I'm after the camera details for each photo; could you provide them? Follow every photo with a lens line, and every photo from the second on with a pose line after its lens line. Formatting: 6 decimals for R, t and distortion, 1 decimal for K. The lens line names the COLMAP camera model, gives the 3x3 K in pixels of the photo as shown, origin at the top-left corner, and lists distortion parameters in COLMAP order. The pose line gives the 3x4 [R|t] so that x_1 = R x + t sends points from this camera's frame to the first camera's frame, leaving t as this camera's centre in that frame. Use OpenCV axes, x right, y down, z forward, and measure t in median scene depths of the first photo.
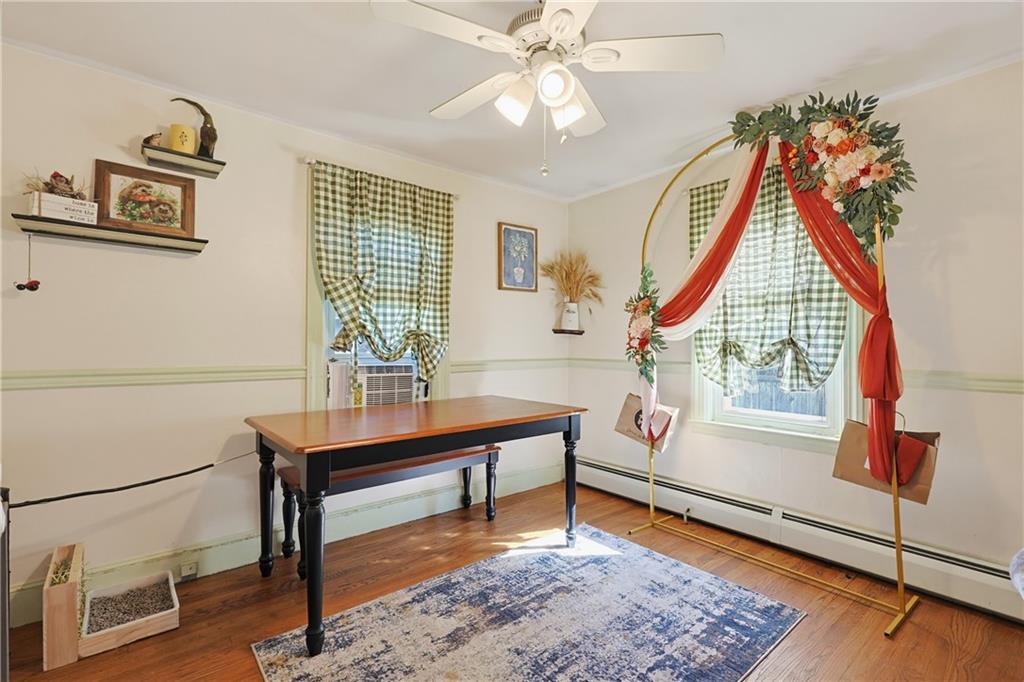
lens RADIAL K [[441.2, 0, 517.0], [0, 441.2, 348.3], [0, 0, 1]] dist [-0.000262, -0.000002]
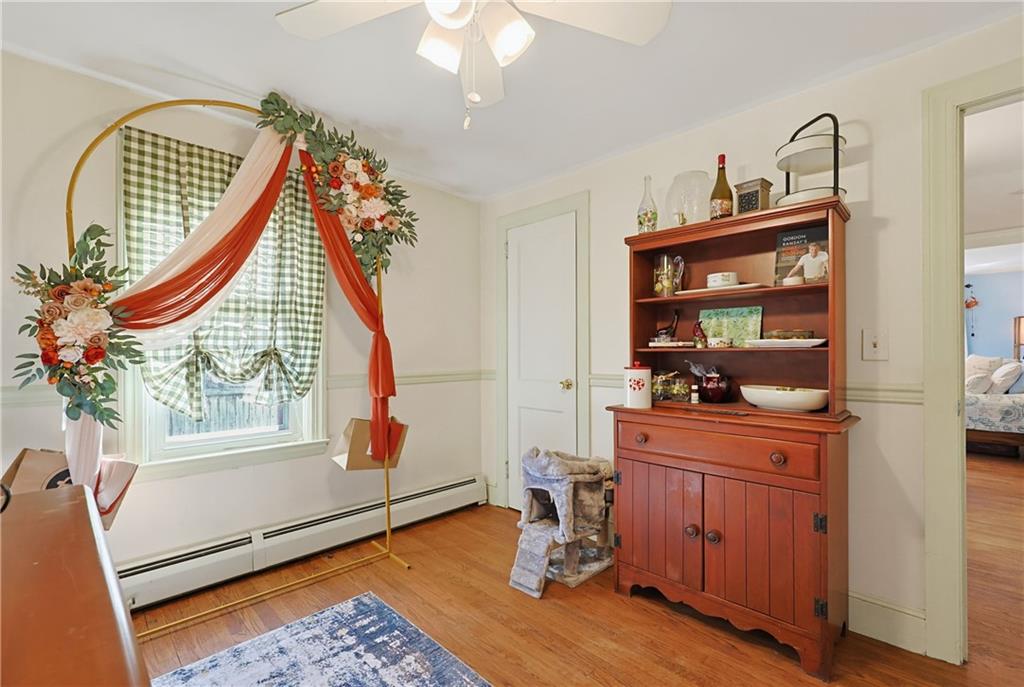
lens RADIAL K [[455.3, 0, 497.6], [0, 455.3, 356.0], [0, 0, 1]] dist [0.003042, 0.000165]
pose [[-0.067926, -0.011561, 0.997623, -0.463761], [0.011647, 0.999856, 0.012380, -0.014957], [-0.997622, 0.012460, -0.067781, 0.652190]]
